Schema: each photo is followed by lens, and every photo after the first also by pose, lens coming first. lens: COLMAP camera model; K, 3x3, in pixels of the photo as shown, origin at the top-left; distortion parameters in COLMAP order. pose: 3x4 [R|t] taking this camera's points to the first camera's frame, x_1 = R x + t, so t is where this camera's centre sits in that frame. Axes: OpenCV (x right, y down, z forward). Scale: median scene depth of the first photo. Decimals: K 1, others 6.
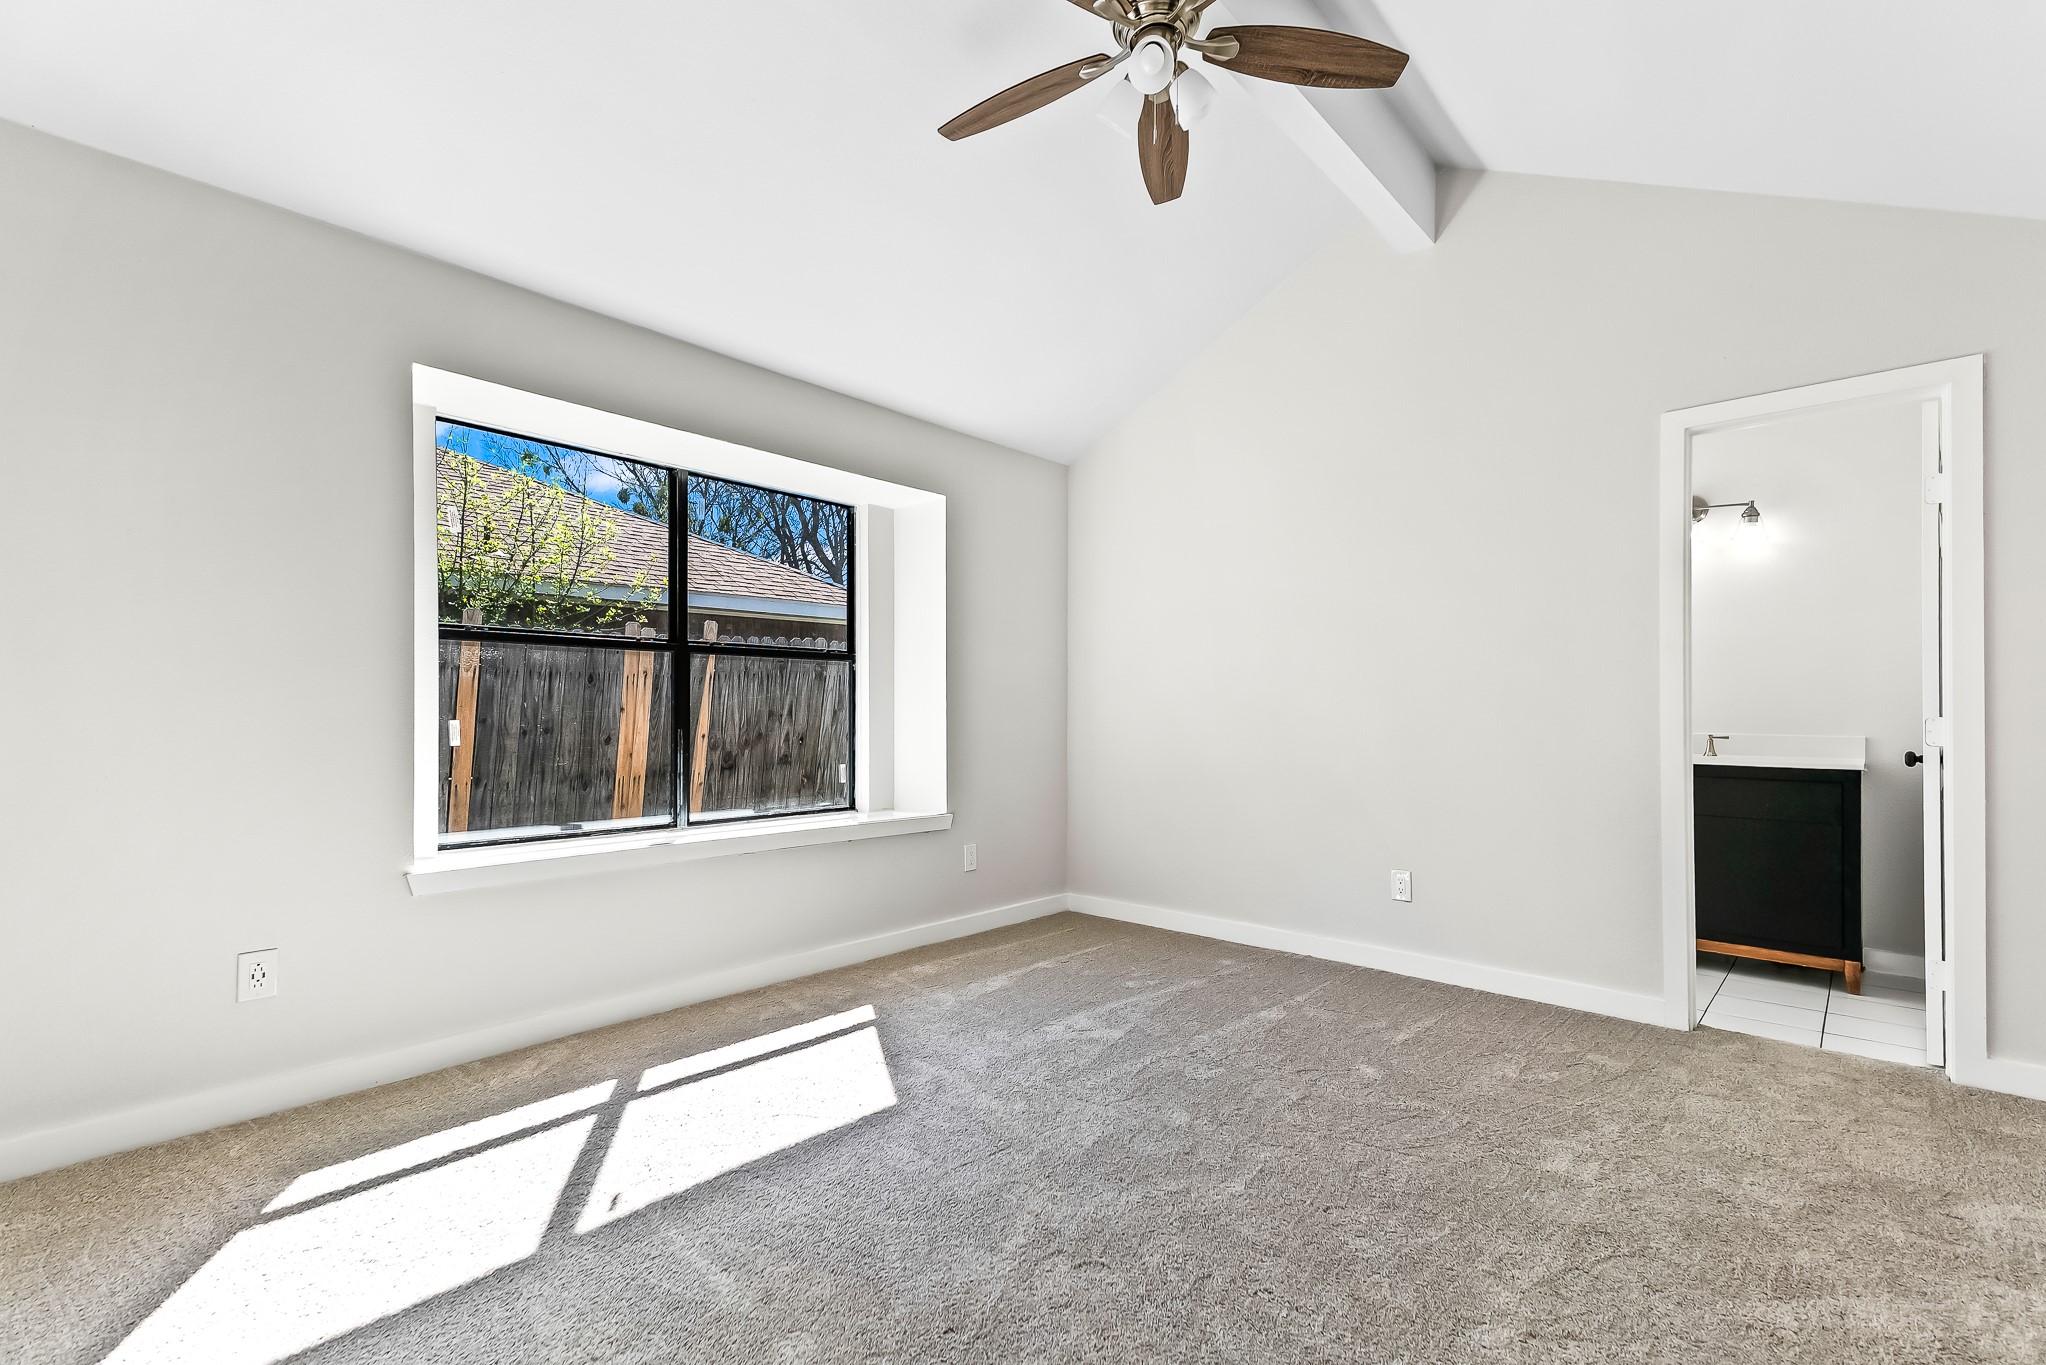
lens RADIAL K [[908.9, 0, 1018.2], [0, 908.9, 708.8], [0, 0, 1]] dist [-0.000234, -0.000046]
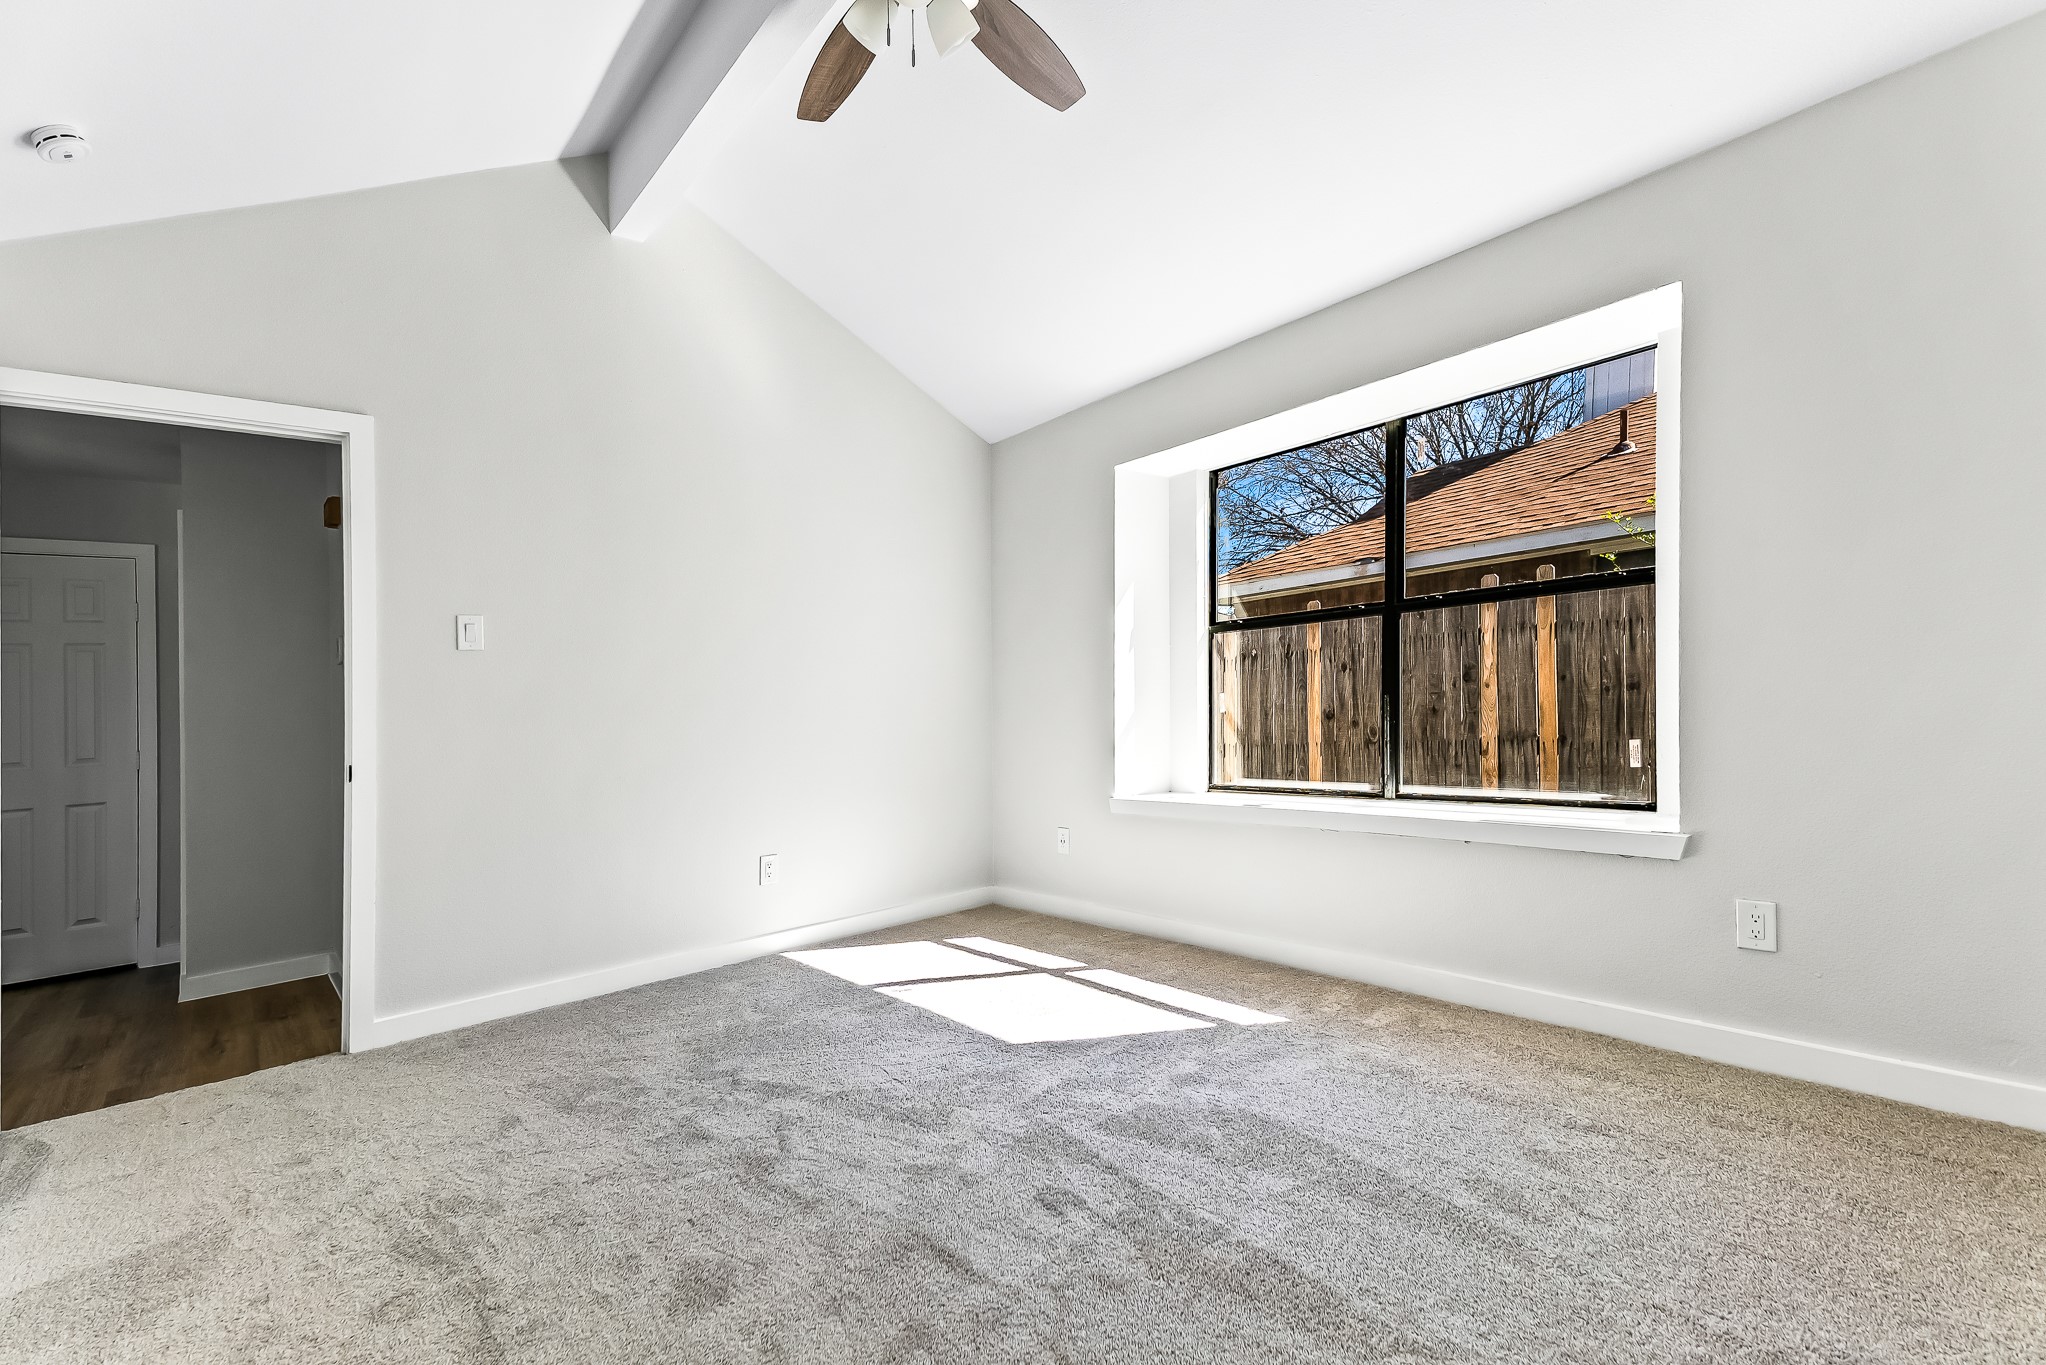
lens RADIAL K [[908.9, 0, 1018.2], [0, 908.9, 708.8], [0, 0, 1]] dist [-0.000234, -0.000046]
pose [[-0.129566, 0.013954, -0.991473, 0.579901], [0.058001, 0.998296, 0.006470, 0.008152], [0.989873, -0.056668, -0.130154, 0.701473]]
